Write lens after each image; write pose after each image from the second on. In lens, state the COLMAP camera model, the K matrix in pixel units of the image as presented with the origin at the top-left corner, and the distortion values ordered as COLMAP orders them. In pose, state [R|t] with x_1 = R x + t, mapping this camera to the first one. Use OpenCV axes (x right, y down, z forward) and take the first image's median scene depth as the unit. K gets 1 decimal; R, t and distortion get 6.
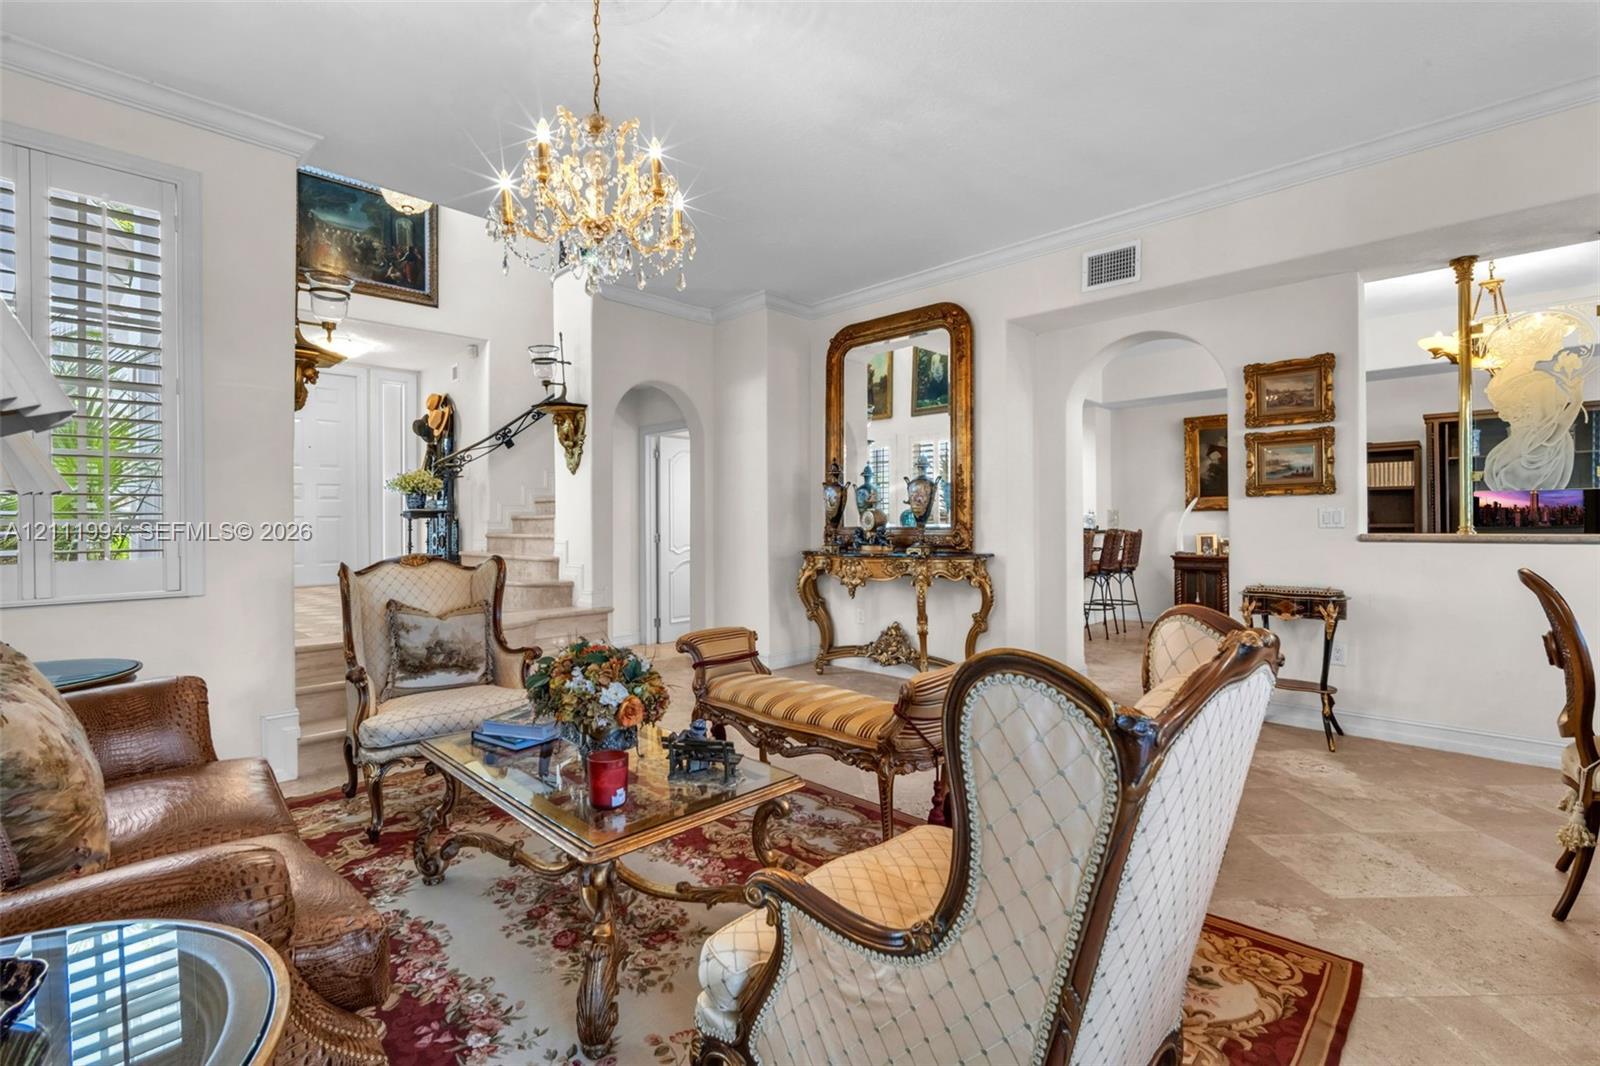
lens RADIAL K [[703.0, 0, 805.7], [0, 703.0, 525.3], [0, 0, 1]] dist [-0.010492, 0.003429]
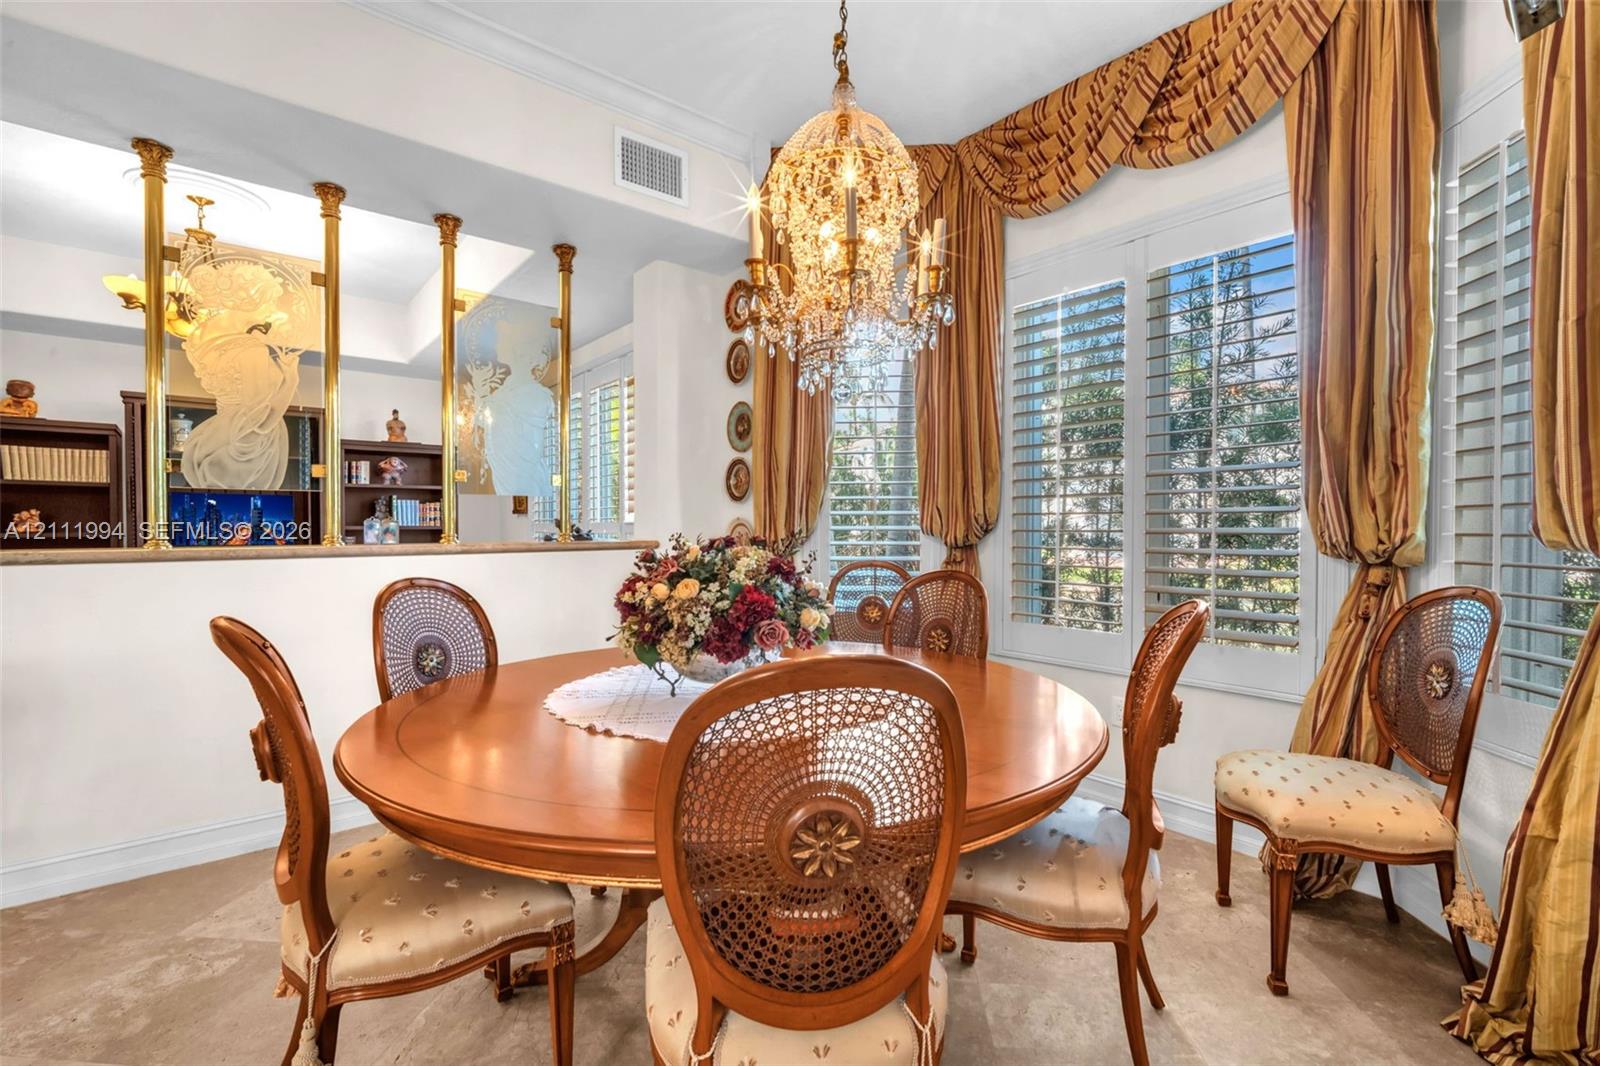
lens RADIAL K [[703.0, 0, 809.1], [0, 703.0, 537.2], [0, 0, 1]] dist [-0.010492, 0.003429]
pose [[0.092229, -0.005462, 0.995723, 0.405937], [0.000424, 0.999985, 0.005446, -0.001940], [-0.995738, -0.000080, 0.092230, 0.377041]]
